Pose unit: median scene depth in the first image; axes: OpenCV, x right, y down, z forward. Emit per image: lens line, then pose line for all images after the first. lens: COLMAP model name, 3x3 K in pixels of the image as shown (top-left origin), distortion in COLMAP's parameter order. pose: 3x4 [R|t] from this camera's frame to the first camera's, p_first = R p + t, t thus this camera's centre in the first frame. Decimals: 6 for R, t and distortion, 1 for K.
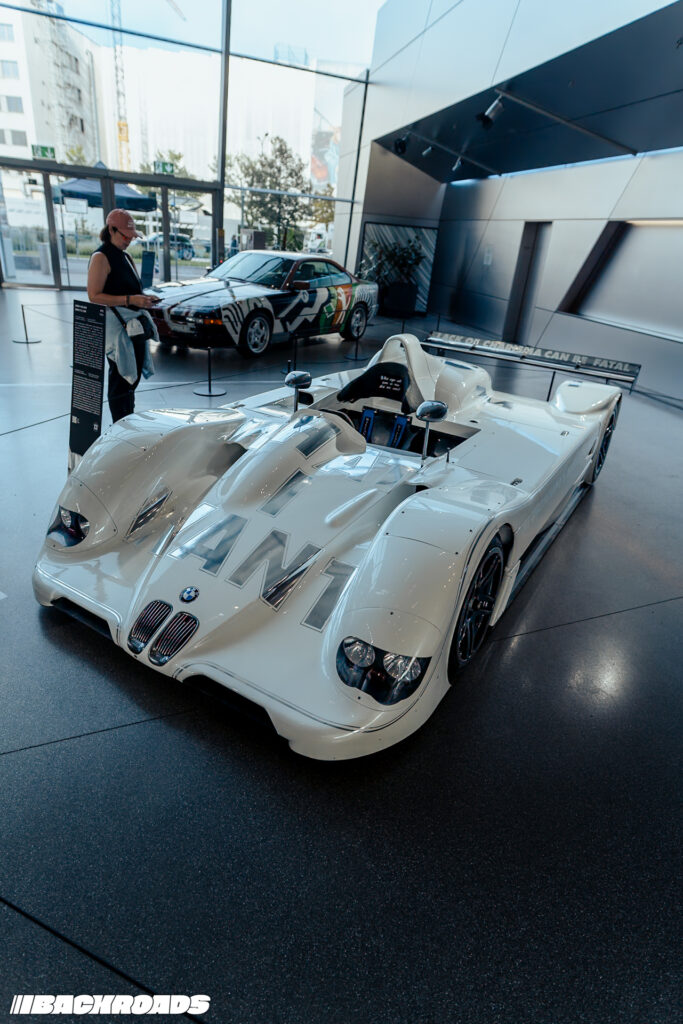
lens RADIAL K [[586.2, 0, 341.5], [0, 586.2, 512.0], [0, 0, 1]] dist [0.000508, 0.000138]
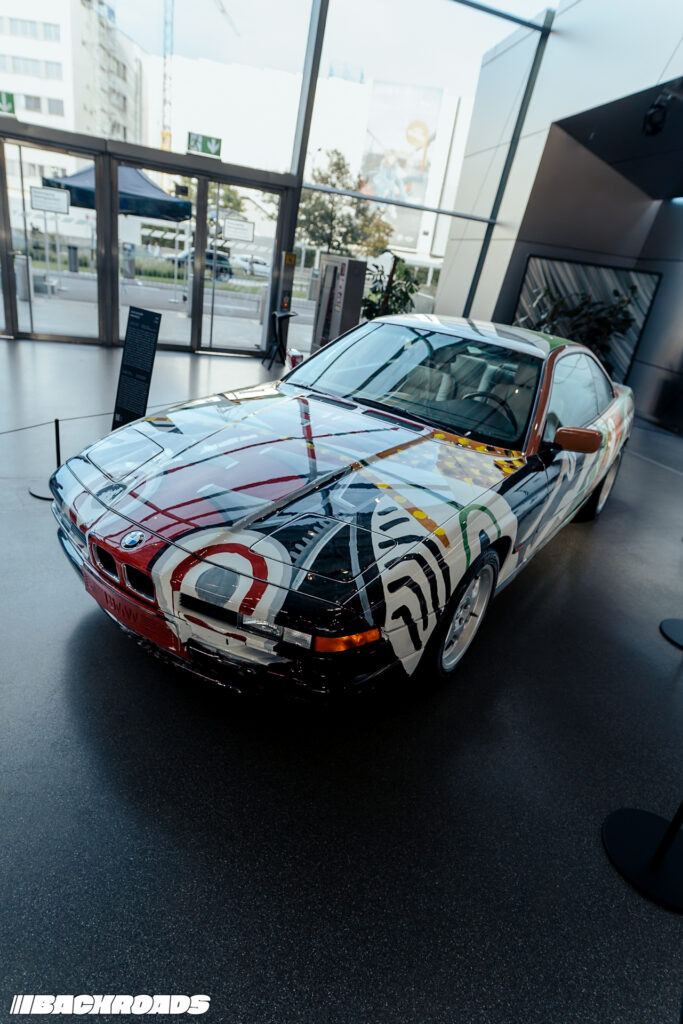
lens RADIAL K [[591.2, 0, 341.5], [0, 591.2, 512.0], [0, 0, 1]] dist [-0.001315, -0.001857]
pose [[0.997185, 0.070196, -0.026358, -0.036472], [-0.071107, 0.996841, -0.035373, -0.061231], [0.023791, 0.037147, 0.999027, 0.124295]]
